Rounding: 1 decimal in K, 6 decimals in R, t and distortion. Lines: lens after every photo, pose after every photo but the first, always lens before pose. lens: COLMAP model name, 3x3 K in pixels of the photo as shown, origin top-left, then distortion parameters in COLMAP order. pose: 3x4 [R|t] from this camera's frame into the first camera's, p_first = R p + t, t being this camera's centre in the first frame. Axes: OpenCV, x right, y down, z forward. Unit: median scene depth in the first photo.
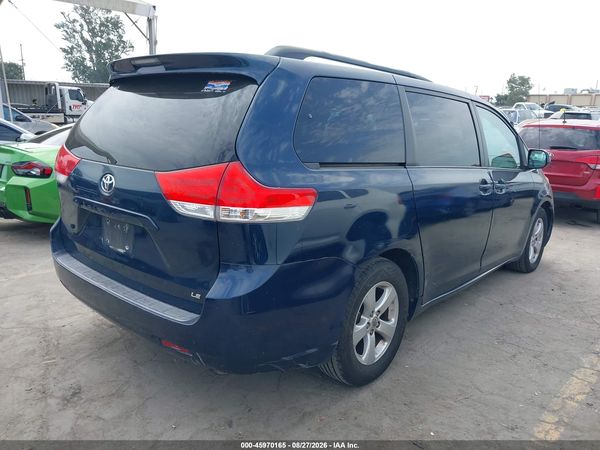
lens RADIAL K [[525.8, 0, 300.0], [0, 525.8, 225.0], [0, 0, 1]] dist [-0.043221, -0.007557]
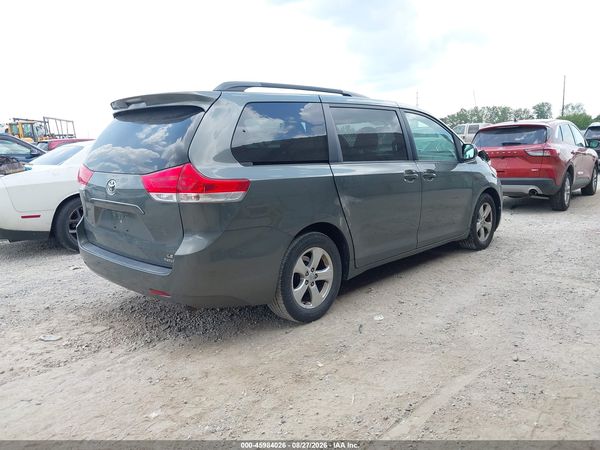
lens RADIAL K [[552.2, 0, 300.0], [0, 552.2, 225.0], [0, 0, 1]] dist [0.069489, -0.001174]
pose [[0.994843, -0.058460, -0.082888, 0.226669], [0.054997, 0.997540, -0.043472, 0.102592], [0.085226, 0.038689, 0.995610, -0.403569]]
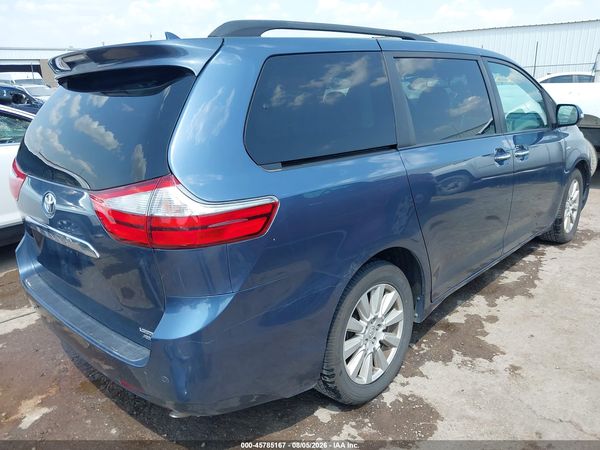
lens RADIAL K [[525.8, 0, 300.0], [0, 525.8, 225.0], [0, 0, 1]] dist [-0.043221, -0.007557]
pose [[0.993597, -0.072457, -0.086690, 0.106204], [0.079135, 0.993944, 0.076242, -0.064450], [0.080641, -0.082614, 0.993314, 0.130317]]
